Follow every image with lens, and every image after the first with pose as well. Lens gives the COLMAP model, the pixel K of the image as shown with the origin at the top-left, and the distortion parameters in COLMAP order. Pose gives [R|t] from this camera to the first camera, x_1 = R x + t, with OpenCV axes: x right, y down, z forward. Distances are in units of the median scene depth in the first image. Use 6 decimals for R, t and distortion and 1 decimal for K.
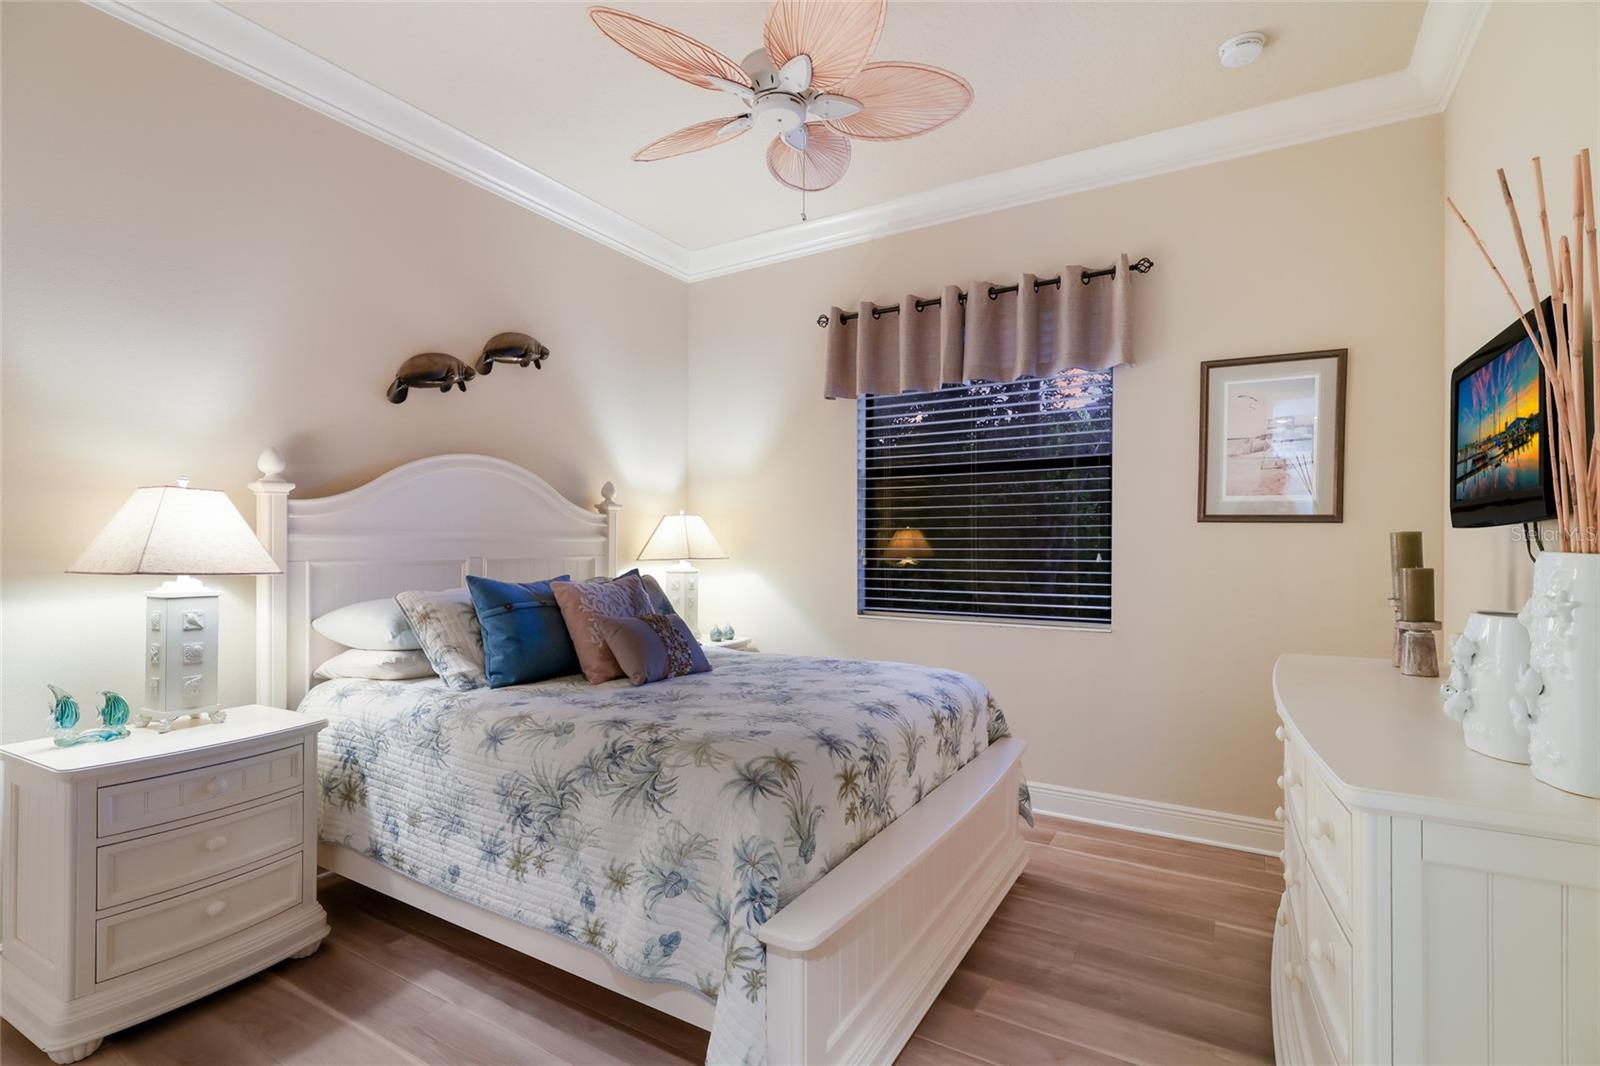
lens RADIAL K [[739.3, 0, 799.5], [0, 739.3, 527.7], [0, 0, 1]] dist [-0.001486, 0.000068]
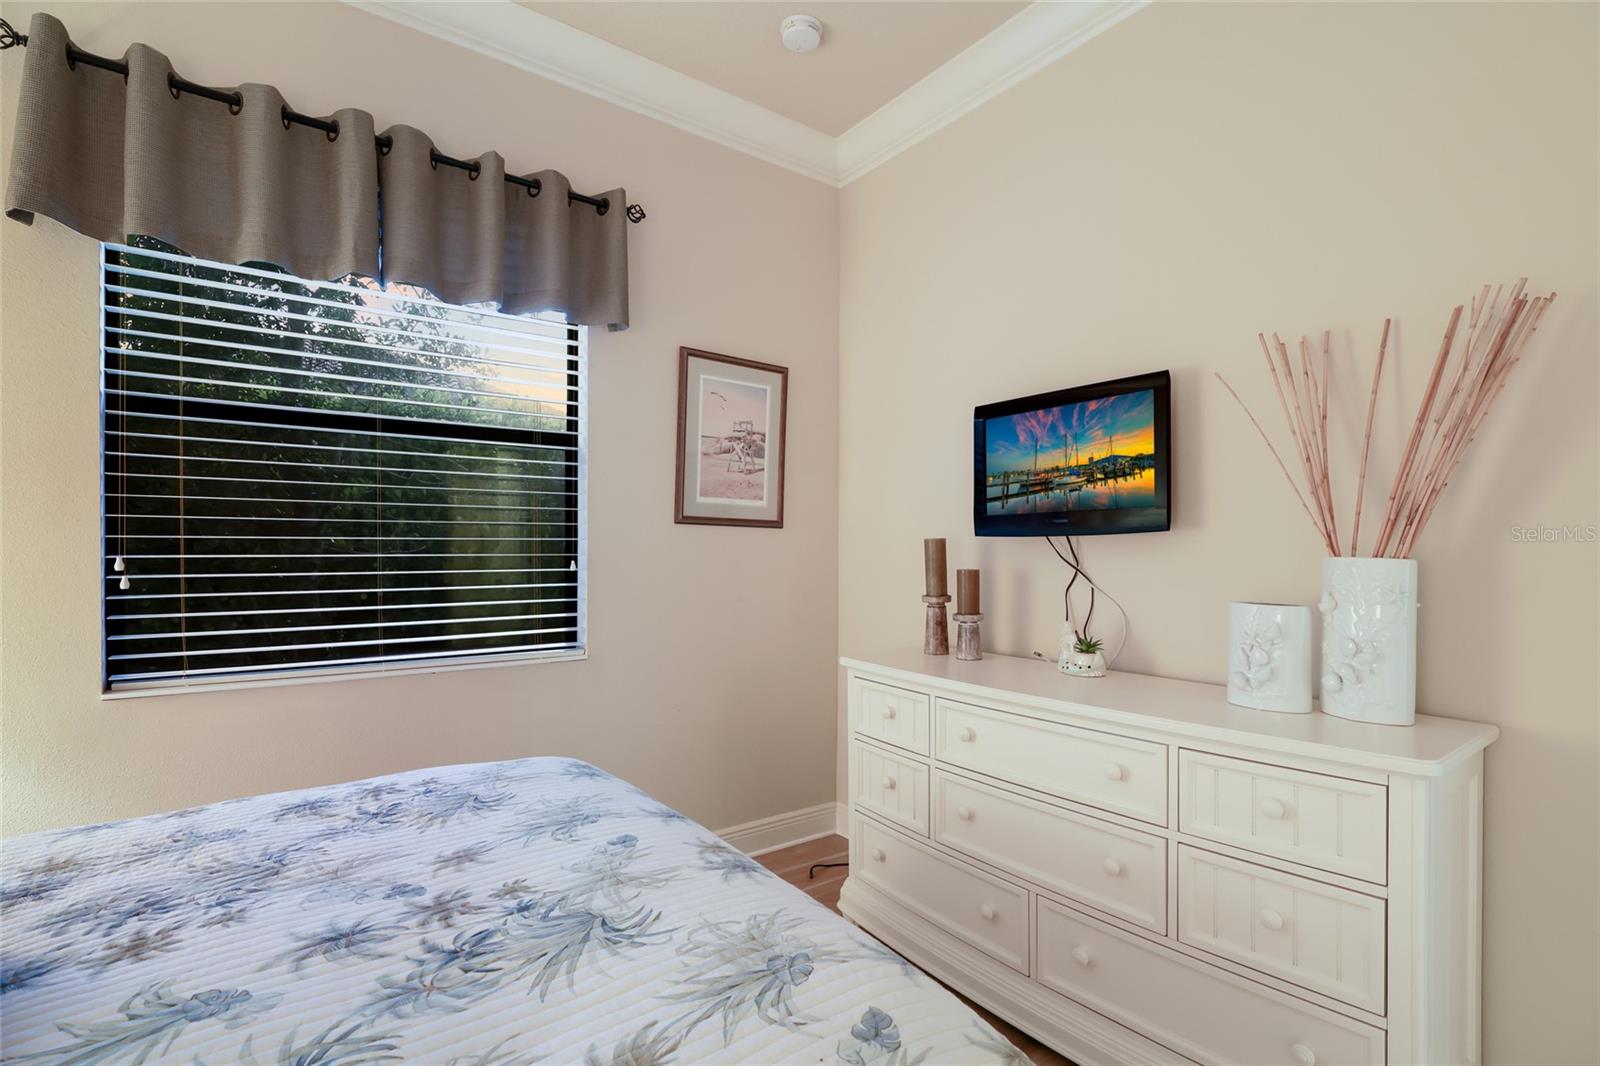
lens RADIAL K [[759.7, 0, 801.5], [0, 759.7, 546.4], [0, 0, 1]] dist [0.002061, 0.000440]
pose [[0.389565, -0.001050, 0.920999, -0.257641], [-0.023389, 0.999666, 0.011033, 0.006359], [-0.920702, -0.025840, 0.389410, 0.505217]]
